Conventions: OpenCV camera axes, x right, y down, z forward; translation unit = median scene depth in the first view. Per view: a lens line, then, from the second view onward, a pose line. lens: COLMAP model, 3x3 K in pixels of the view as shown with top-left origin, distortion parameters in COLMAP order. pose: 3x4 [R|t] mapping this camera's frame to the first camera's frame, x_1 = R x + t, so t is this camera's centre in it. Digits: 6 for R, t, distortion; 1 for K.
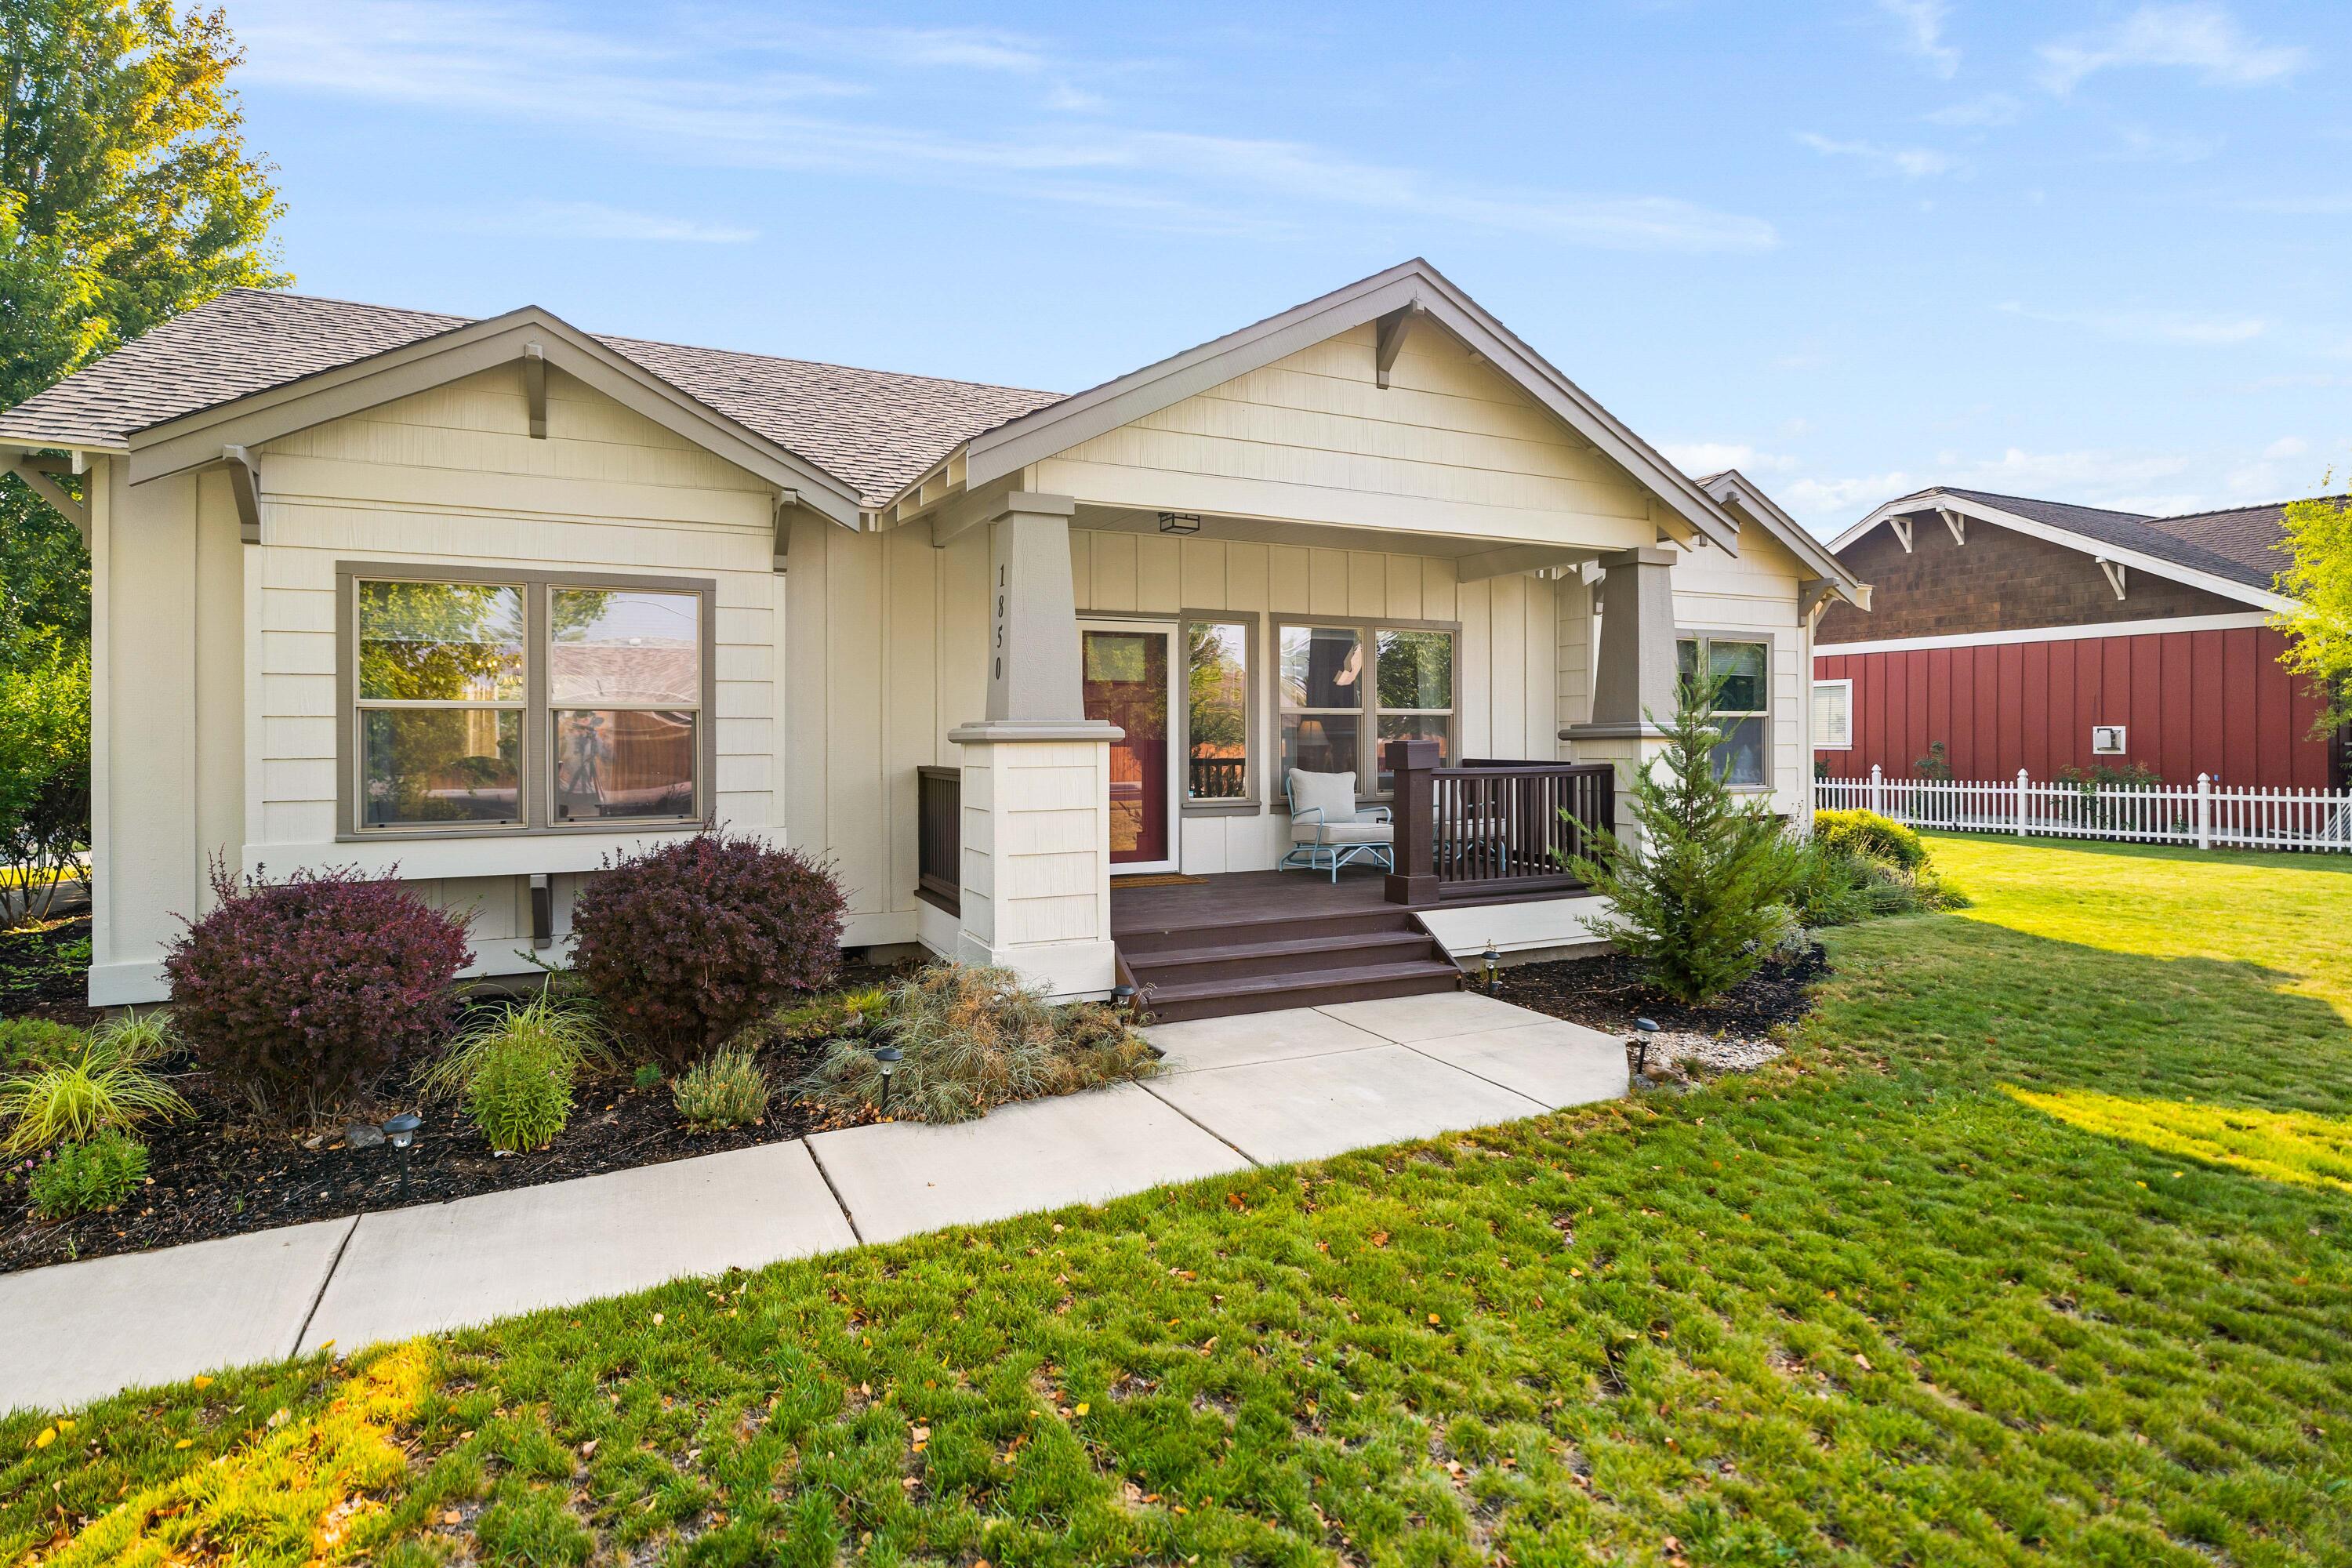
lens RADIAL K [[1159.1, 0, 1175.8], [0, 1159.1, 712.6], [0, 0, 1]] dist [-0.002472, -0.000214]
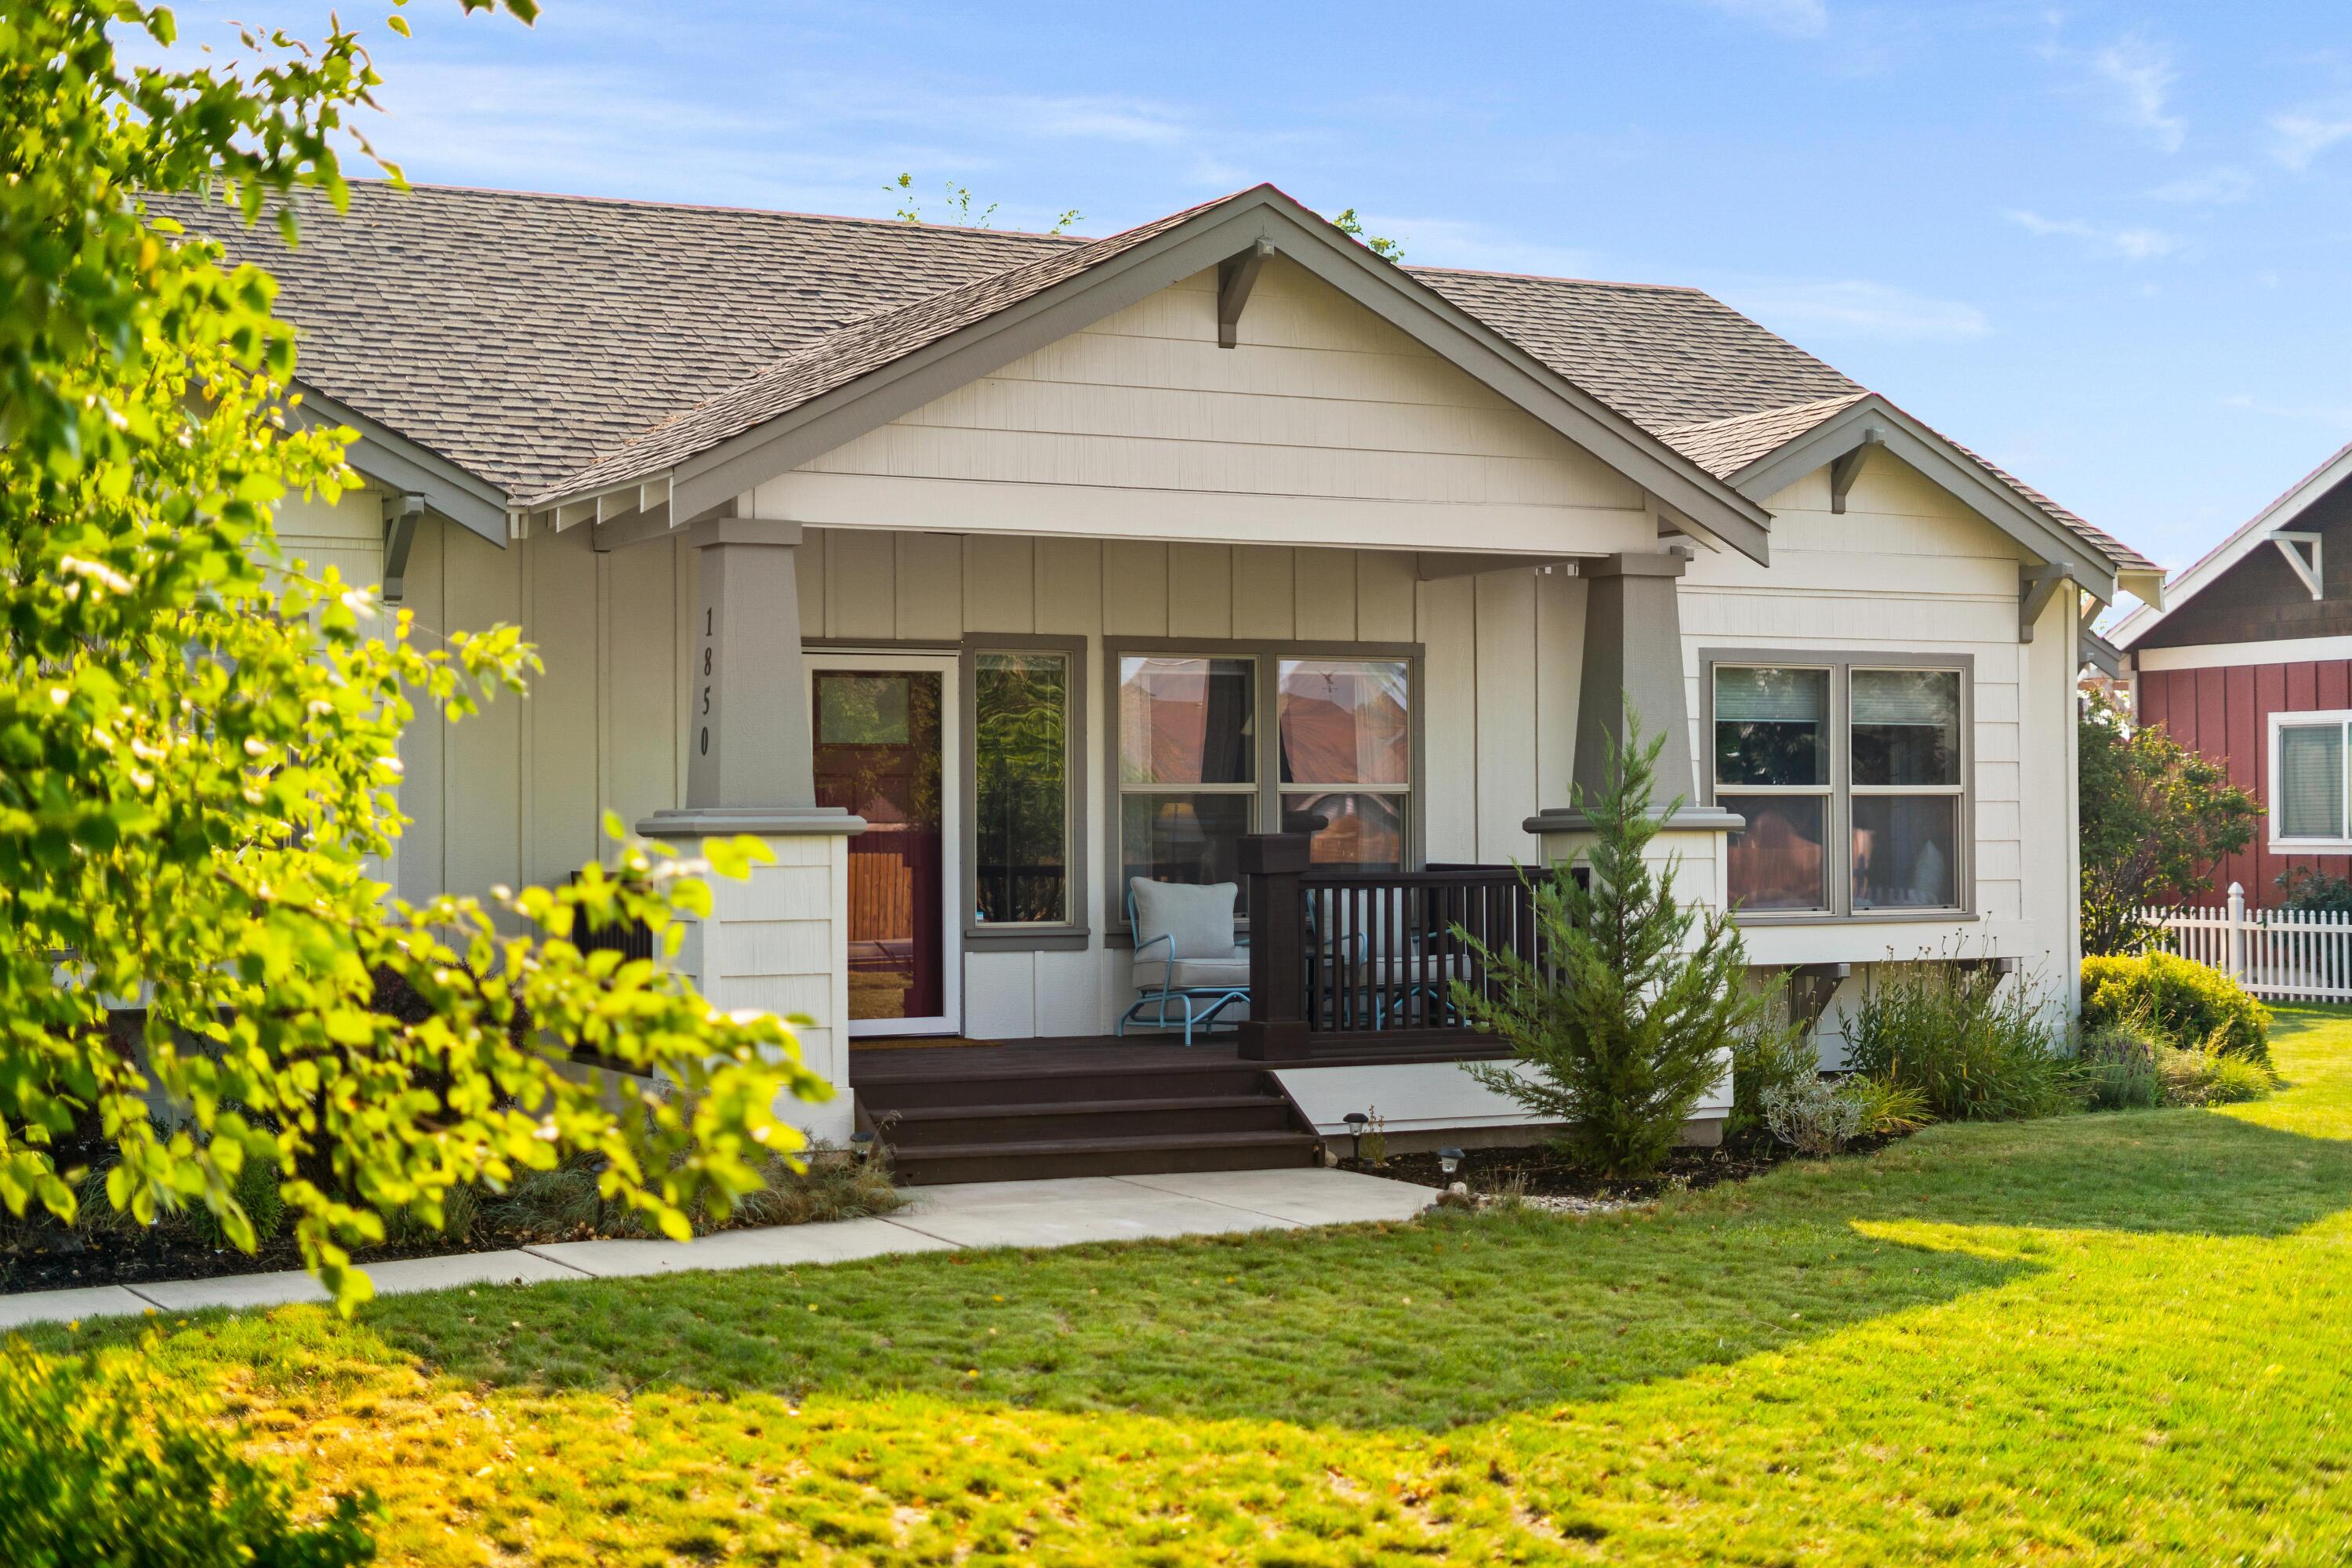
lens RADIAL K [[3393.9, 0, 1176.0], [0, 3393.9, 784.0], [0, 0, 1]] dist [0.008374, 0.006330]
pose [[0.999655, -0.000287, 0.026251, 0.087371], [0.000081, 0.999969, 0.007844, -0.022768], [-0.026253, -0.007839, 0.999625, -1.082398]]
